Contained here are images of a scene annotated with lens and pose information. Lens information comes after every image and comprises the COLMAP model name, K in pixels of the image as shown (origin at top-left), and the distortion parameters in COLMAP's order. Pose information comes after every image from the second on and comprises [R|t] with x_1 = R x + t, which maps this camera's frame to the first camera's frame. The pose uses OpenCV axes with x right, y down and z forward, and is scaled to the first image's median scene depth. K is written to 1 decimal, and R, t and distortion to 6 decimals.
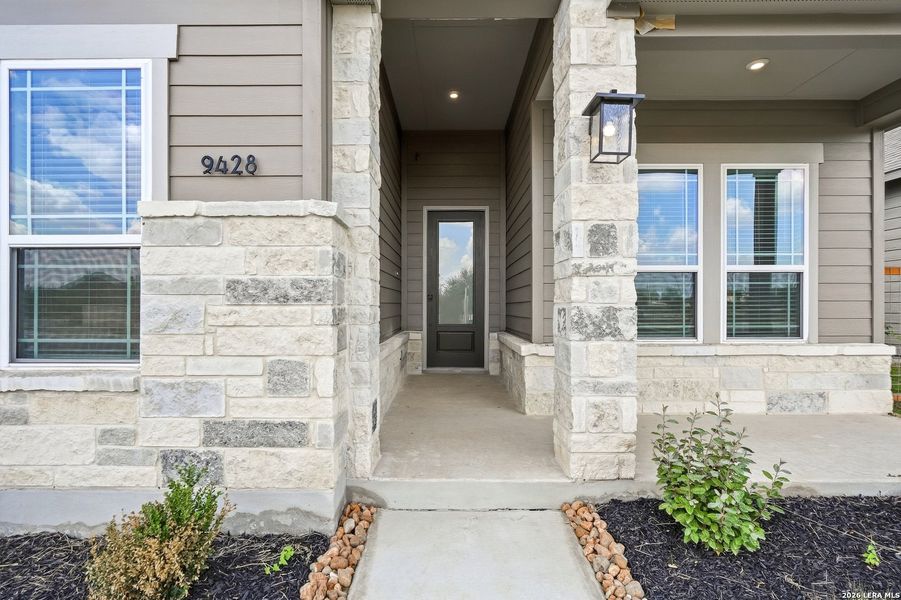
lens RADIAL K [[416.0, 0, 444.8], [0, 416.0, 303.8], [0, 0, 1]] dist [-0.008555, 0.004001]
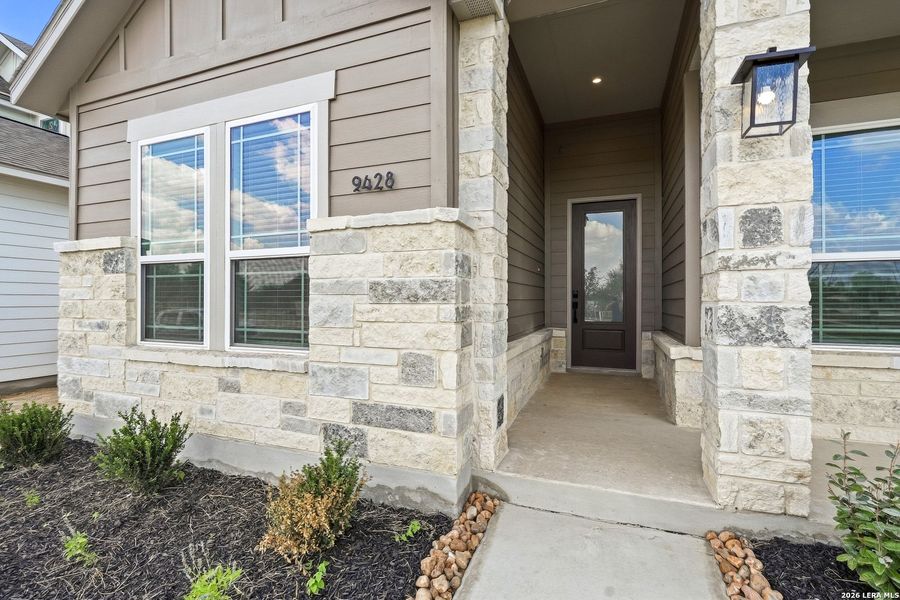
lens RADIAL K [[415.5, 0, 449.3], [0, 415.5, 297.6], [0, 0, 1]] dist [-0.008555, 0.004001]
pose [[0.936693, -0.002353, -0.350144, 0.081228], [0.001413, 0.999995, -0.002938, -0.009105], [0.350149, 0.002258, 0.936691, -0.008727]]
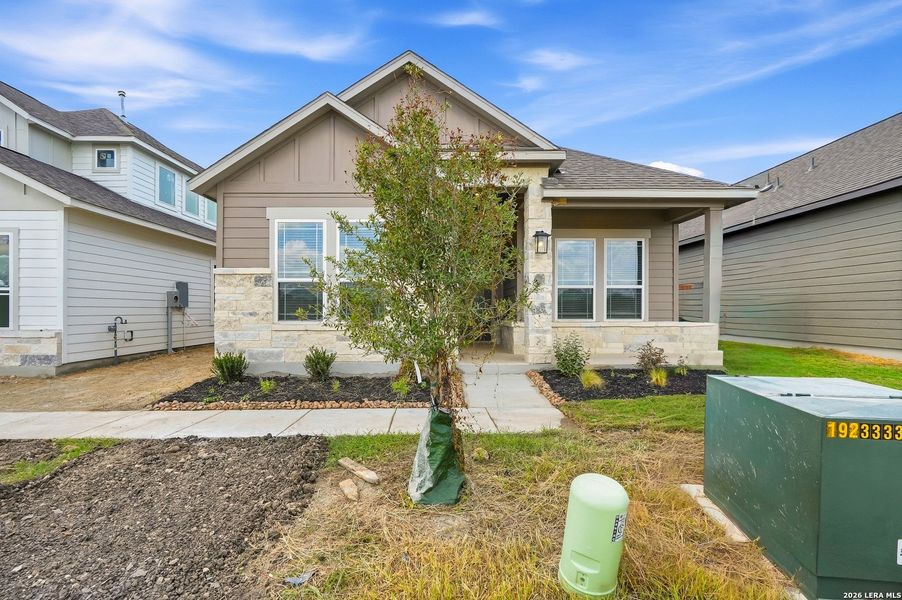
lens RADIAL K [[416.4, 0, 442.0], [0, 416.4, 308.1], [0, 0, 1]] dist [-0.008555, 0.004001]
pose [[0.999939, 0.000767, 0.011007, -0.324741], [-0.000763, 1.000000, -0.000339, 0.044669], [-0.011007, 0.000330, 0.999939, -1.854122]]
